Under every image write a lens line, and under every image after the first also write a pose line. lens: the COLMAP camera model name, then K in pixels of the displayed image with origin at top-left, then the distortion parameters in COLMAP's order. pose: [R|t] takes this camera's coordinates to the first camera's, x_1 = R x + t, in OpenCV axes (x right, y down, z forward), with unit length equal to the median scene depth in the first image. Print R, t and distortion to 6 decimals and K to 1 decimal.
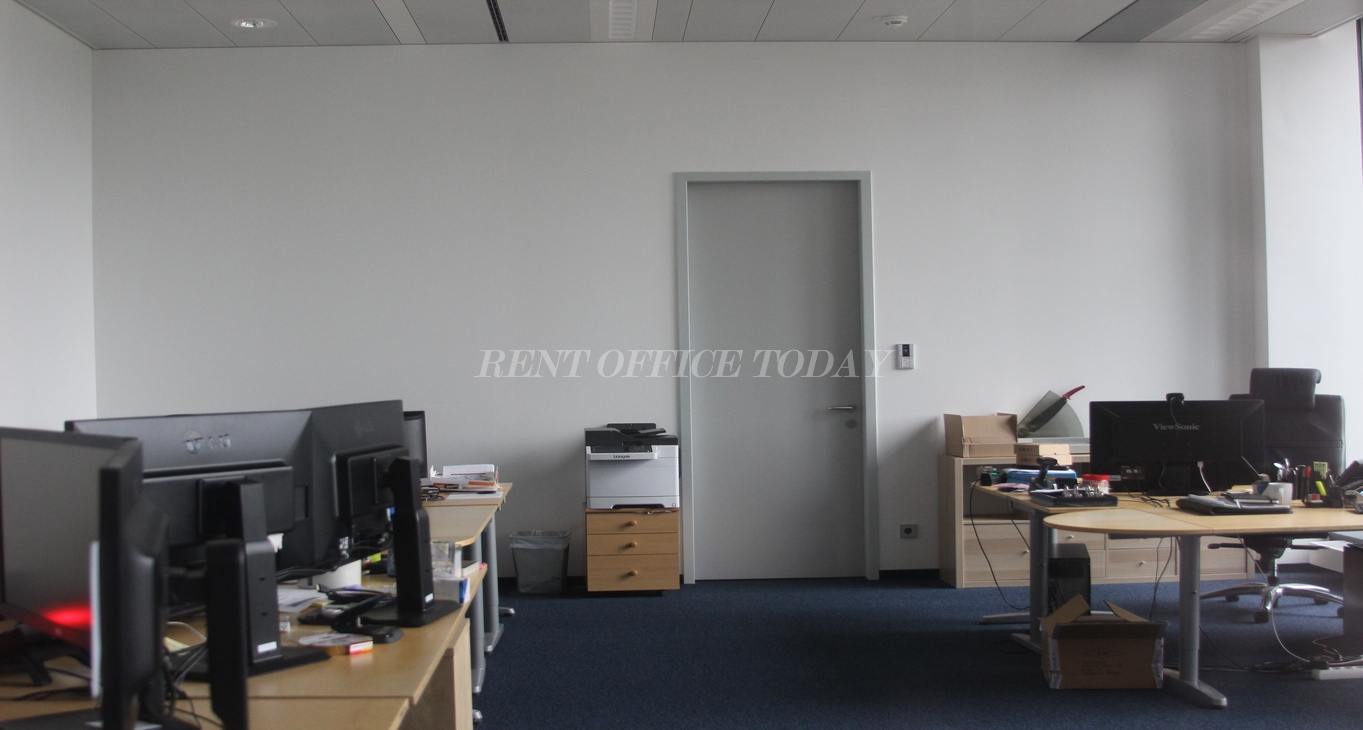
lens RADIAL K [[1507.4, 0, 680.0], [0, 1507.4, 358.1], [0, 0, 1]] dist [-0.085230, 0.000000]
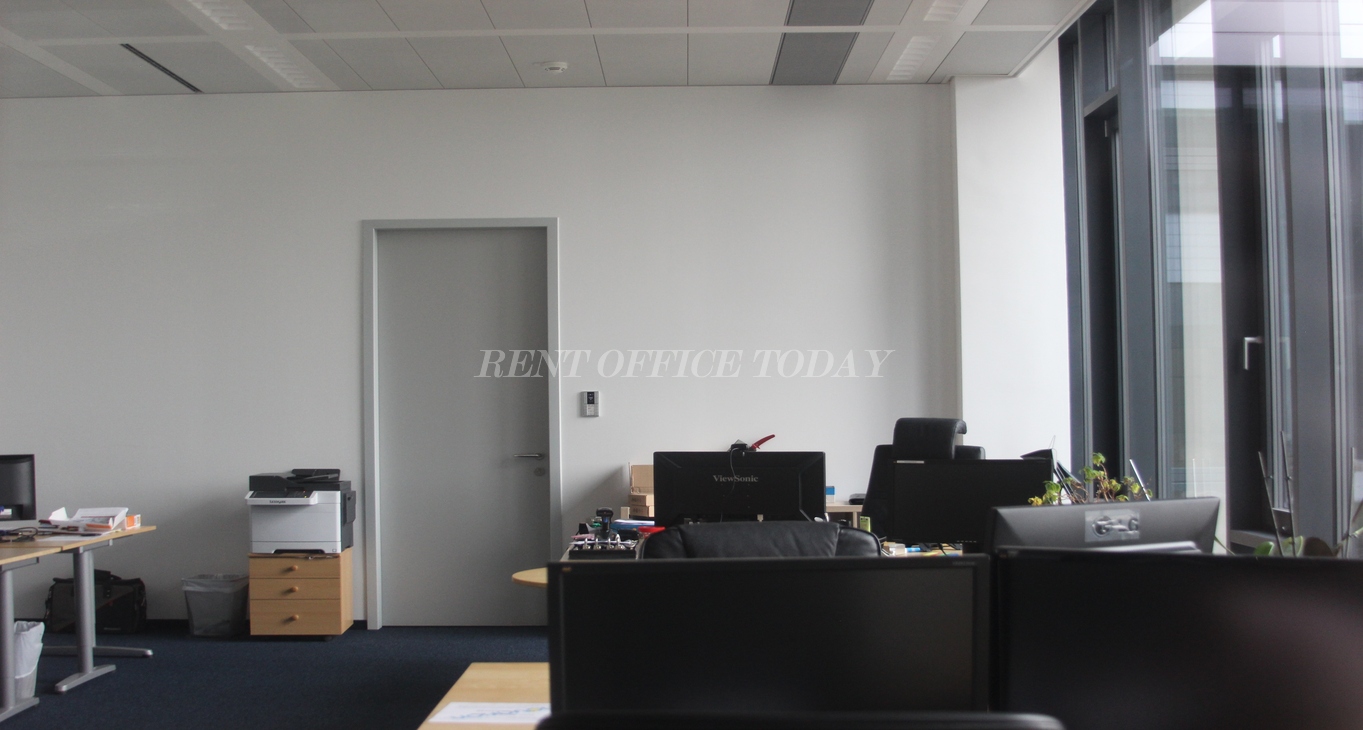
lens RADIAL K [[1507.4, 0, 681.2], [0, 1507.4, 370.1], [0, 0, 1]] dist [-0.085230, 0.000000]
pose [[0.998478, 0.004523, -0.054967, 0.278194], [-0.005702, 0.999757, -0.021303, -0.002806], [0.054857, 0.021584, 0.998261, 0.012532]]
